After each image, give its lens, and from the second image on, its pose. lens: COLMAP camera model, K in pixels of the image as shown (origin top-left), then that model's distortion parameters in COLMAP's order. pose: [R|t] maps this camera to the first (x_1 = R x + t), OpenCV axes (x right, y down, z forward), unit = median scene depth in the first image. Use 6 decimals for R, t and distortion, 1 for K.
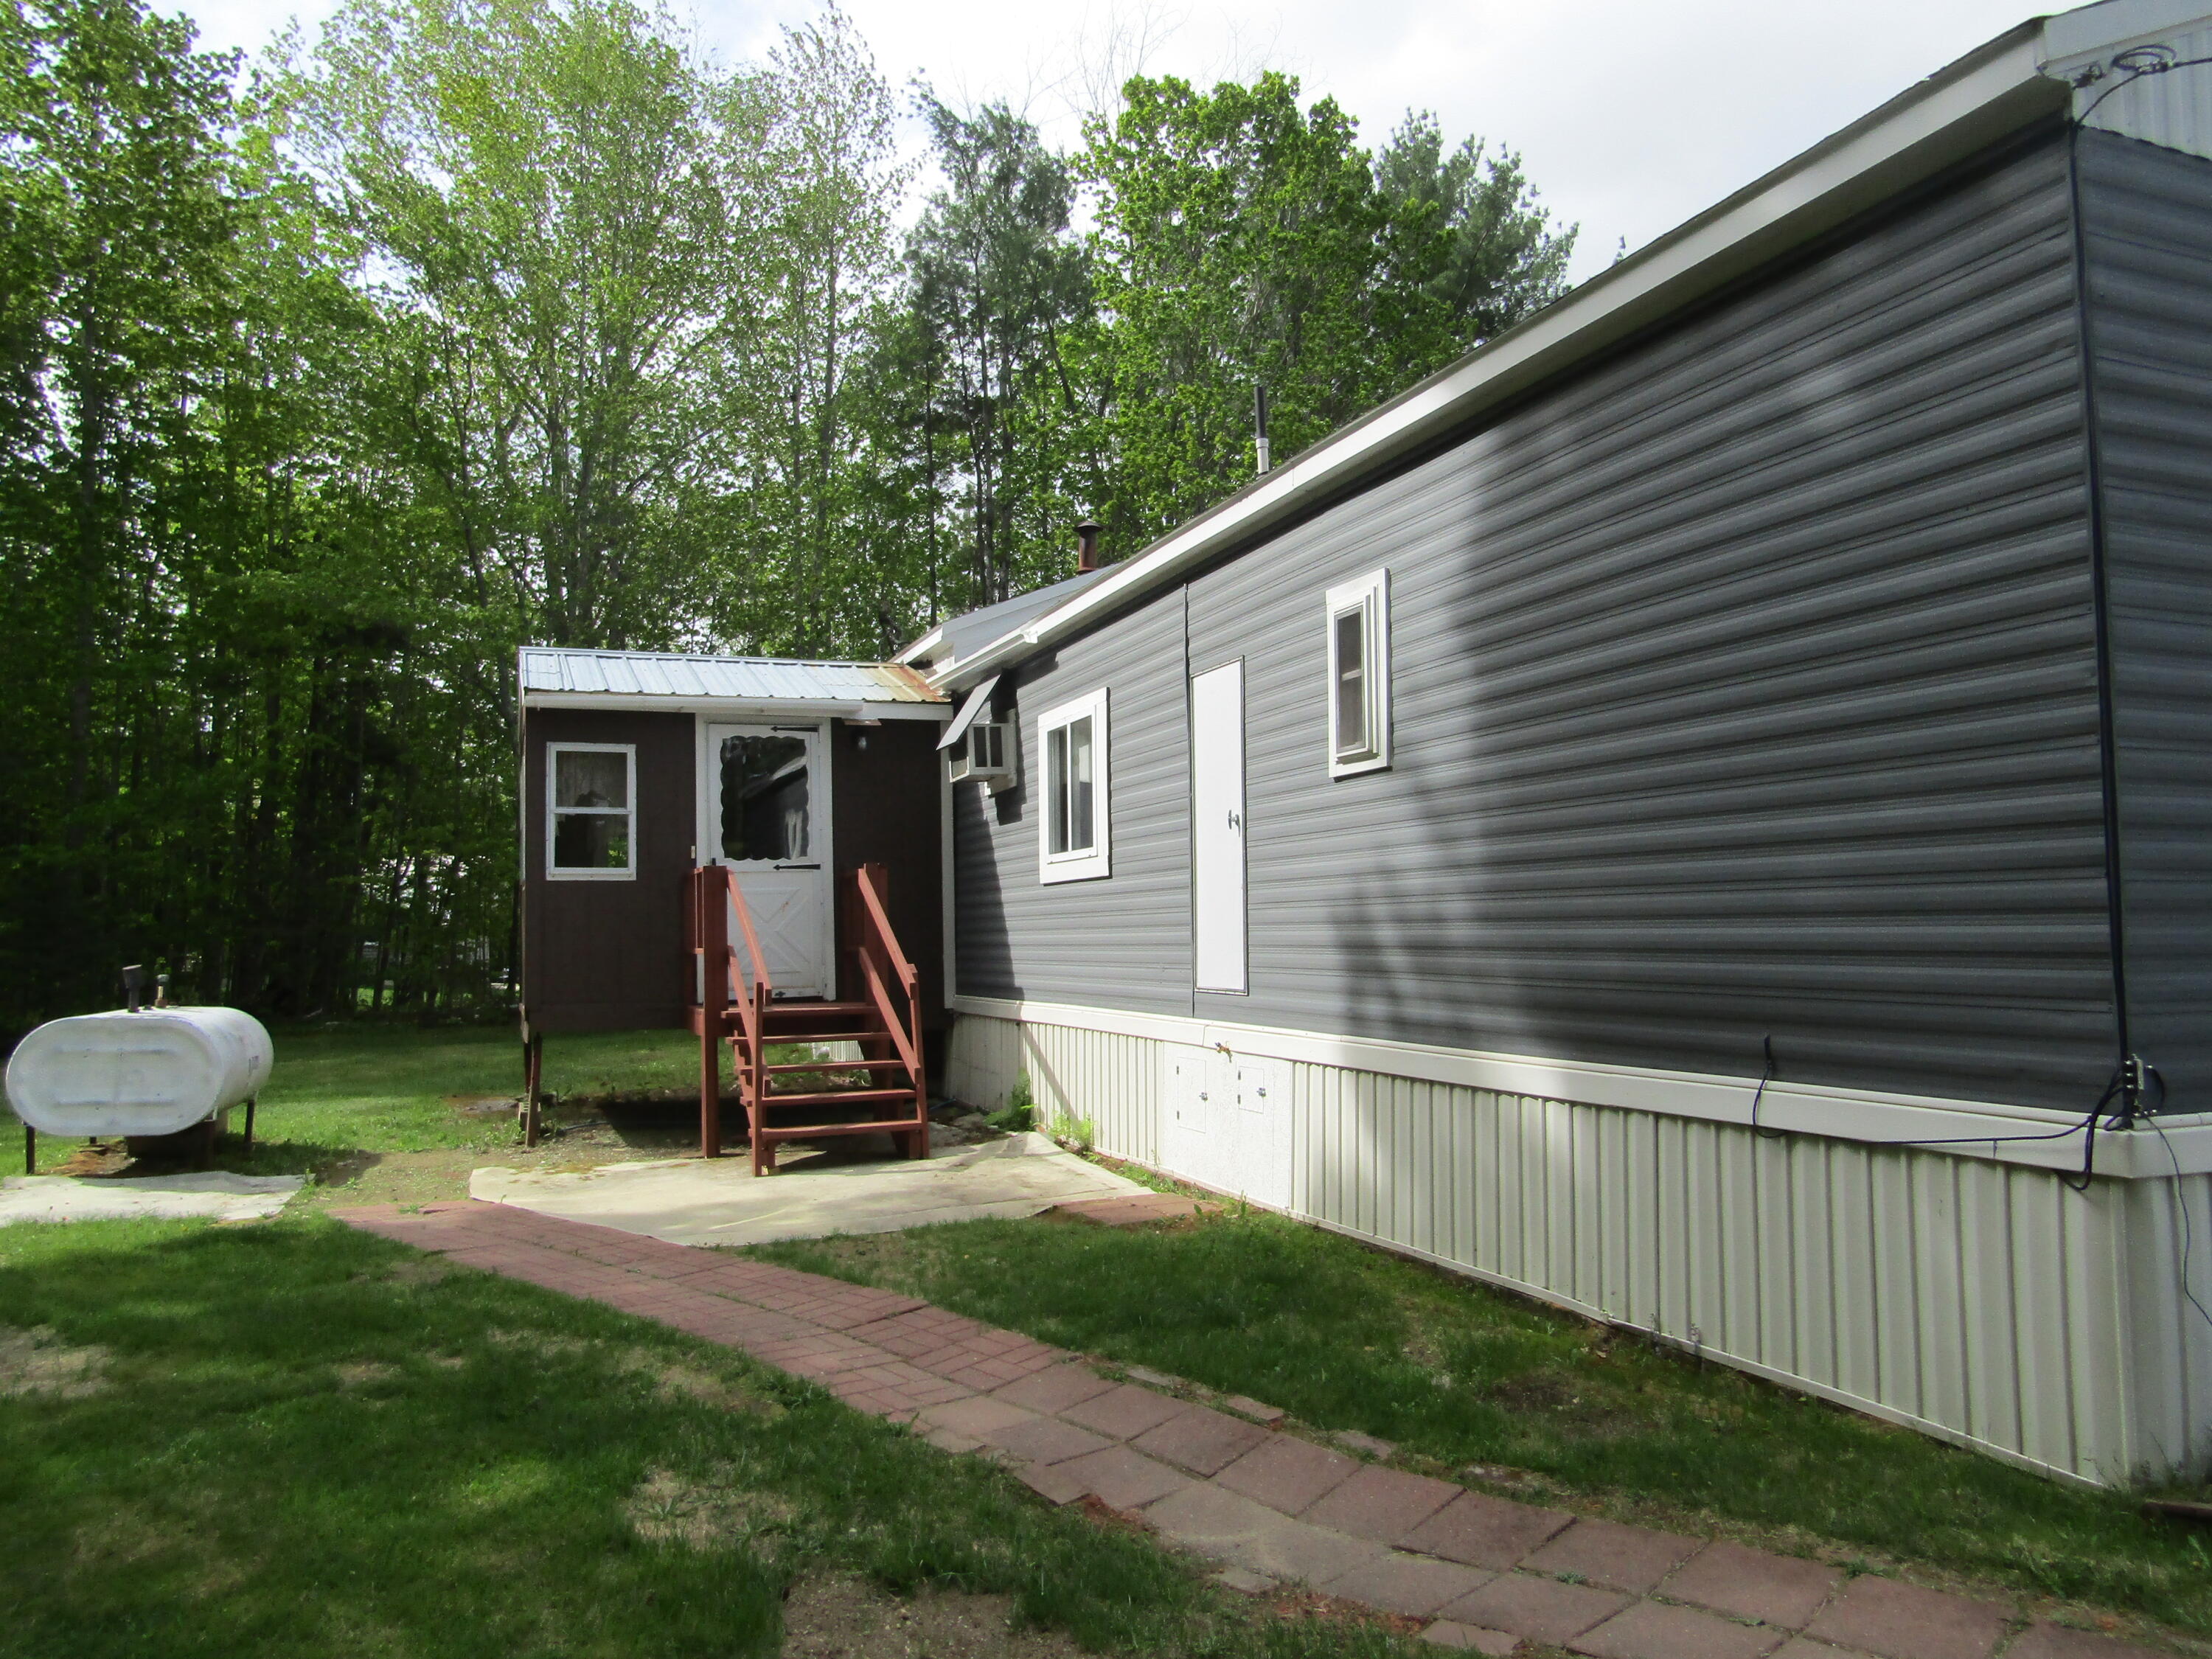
lens RADIAL K [[1556.1, 0, 1102.7], [0, 1556.1, 921.7], [0, 0, 1]] dist [-0.001179, -0.000367]
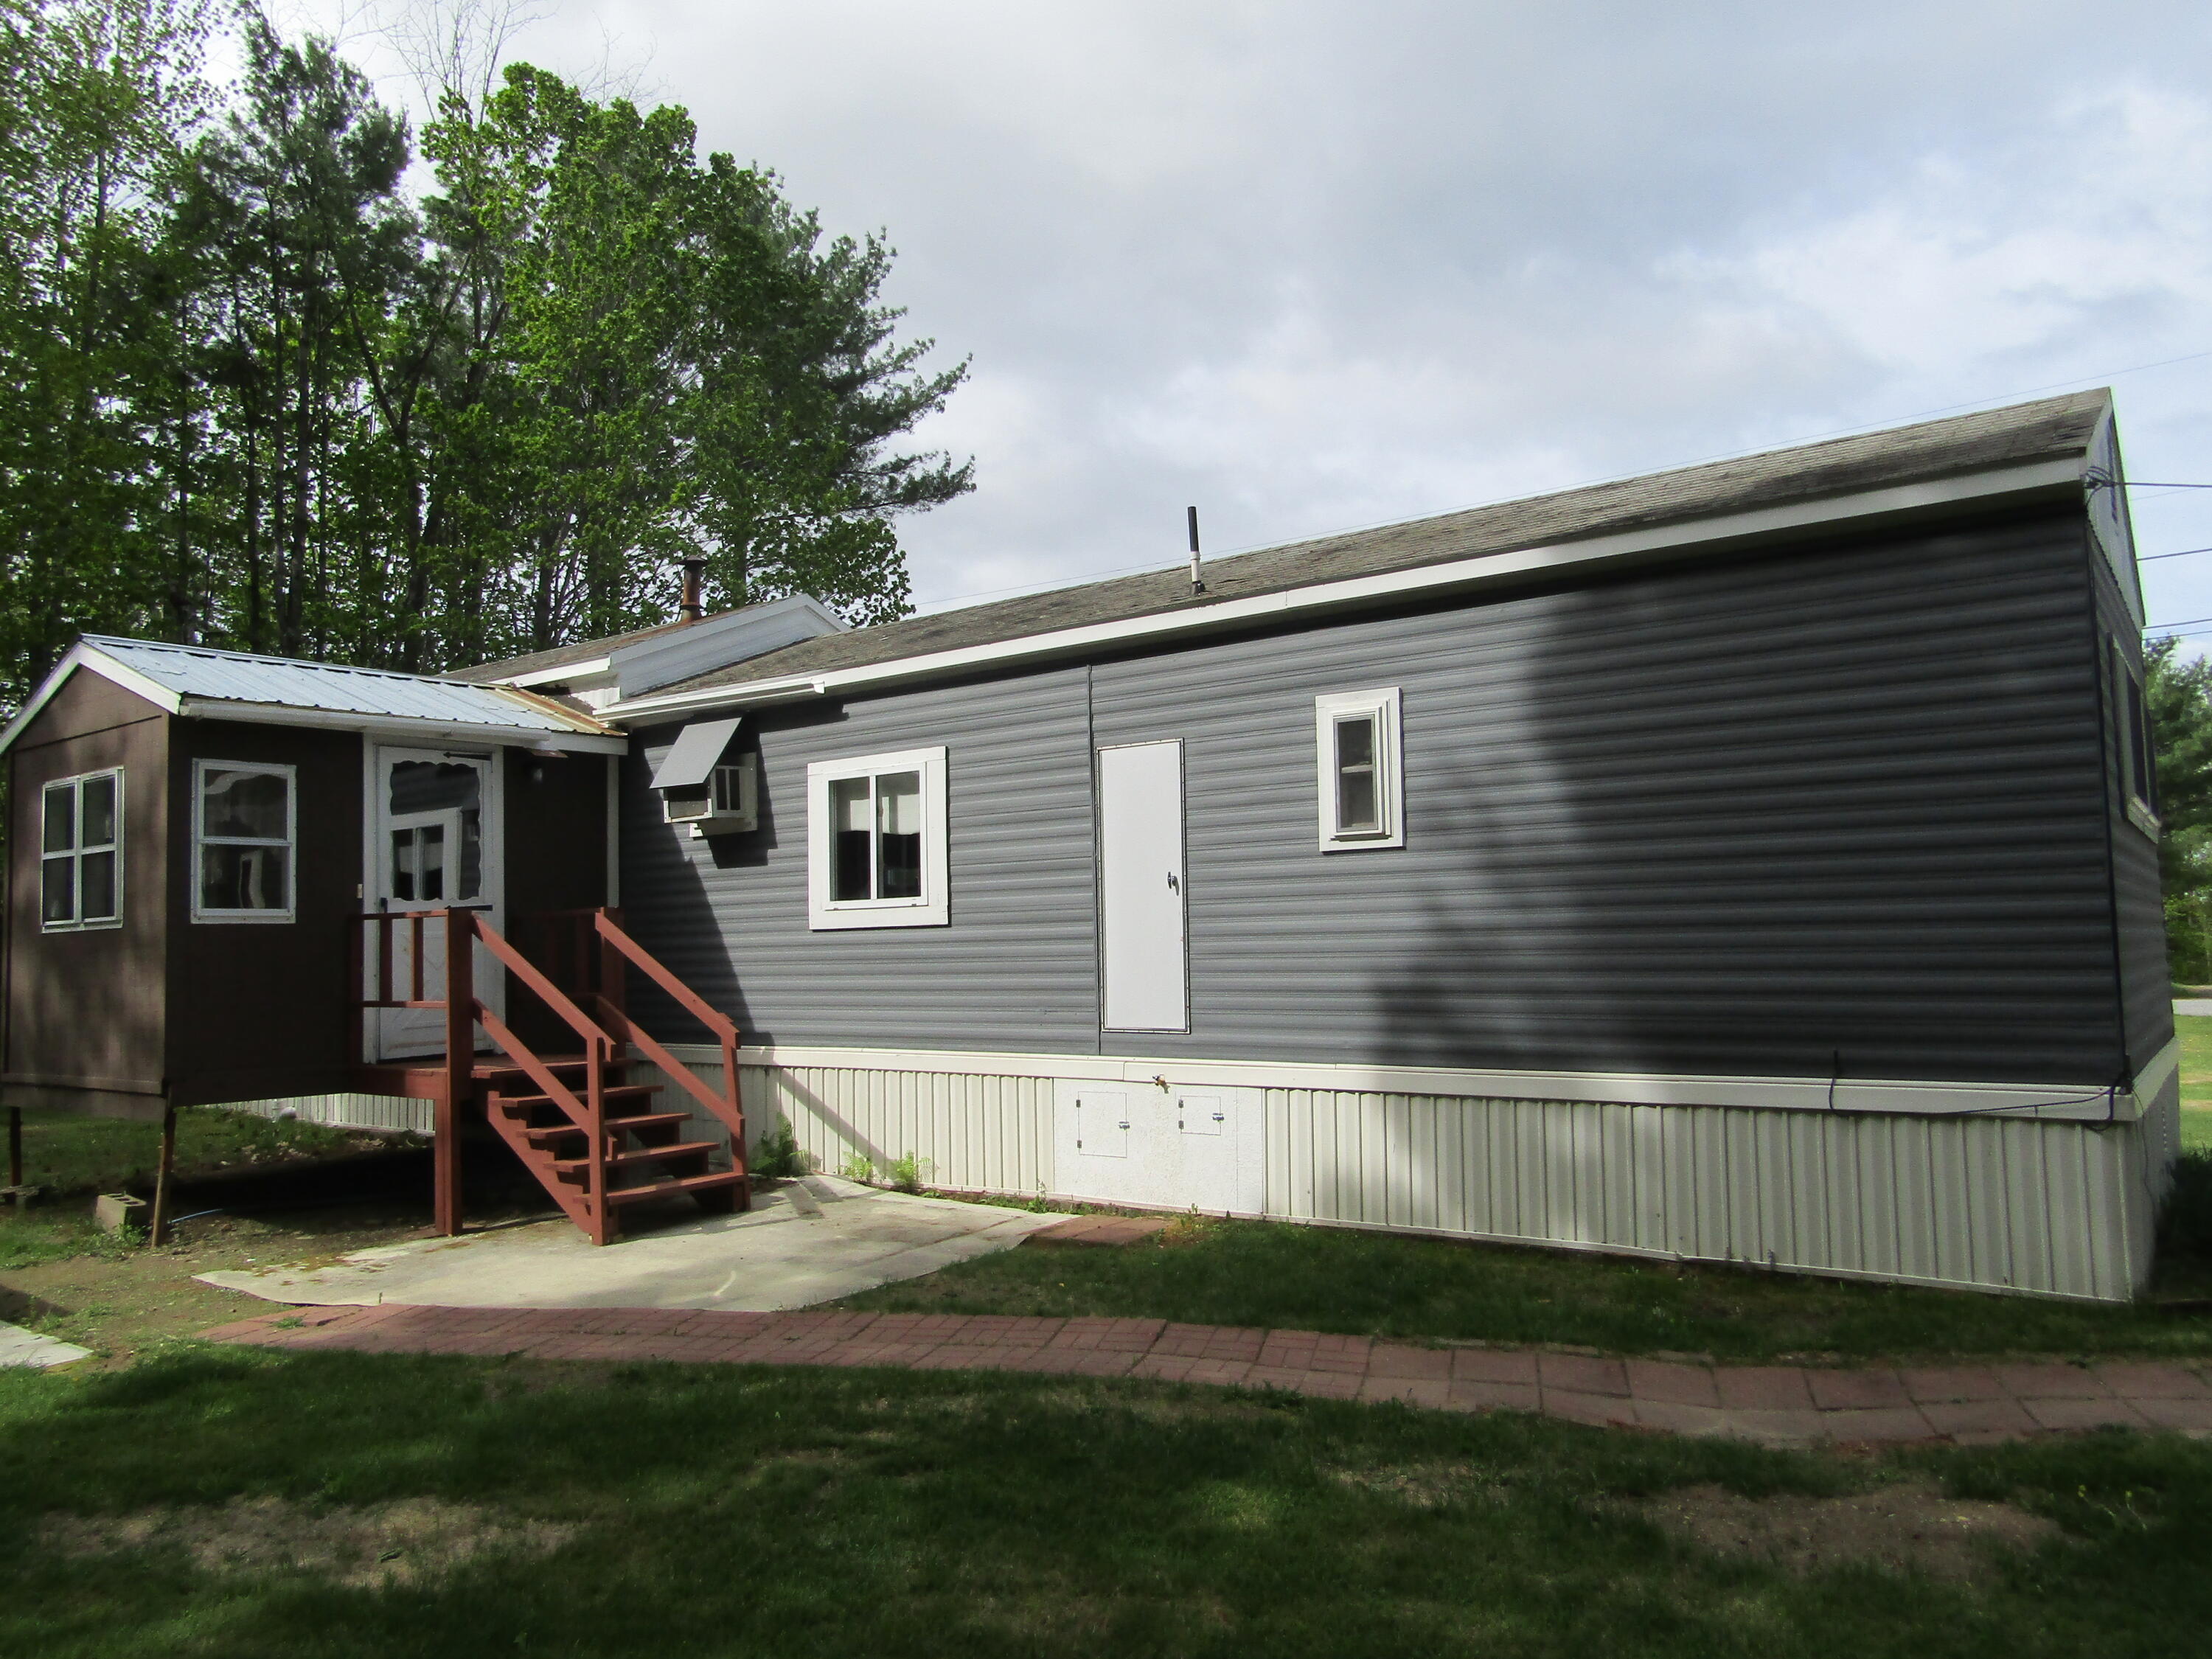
lens RADIAL K [[1550.9, 0, 1106.9], [0, 1550.9, 941.2], [0, 0, 1]] dist [-0.036830, 0.040395]
pose [[0.848583, -0.003918, 0.529048, -0.629536], [0.005576, 0.999983, -0.001538, -0.021862], [-0.529034, 0.004255, 0.848590, 0.068800]]
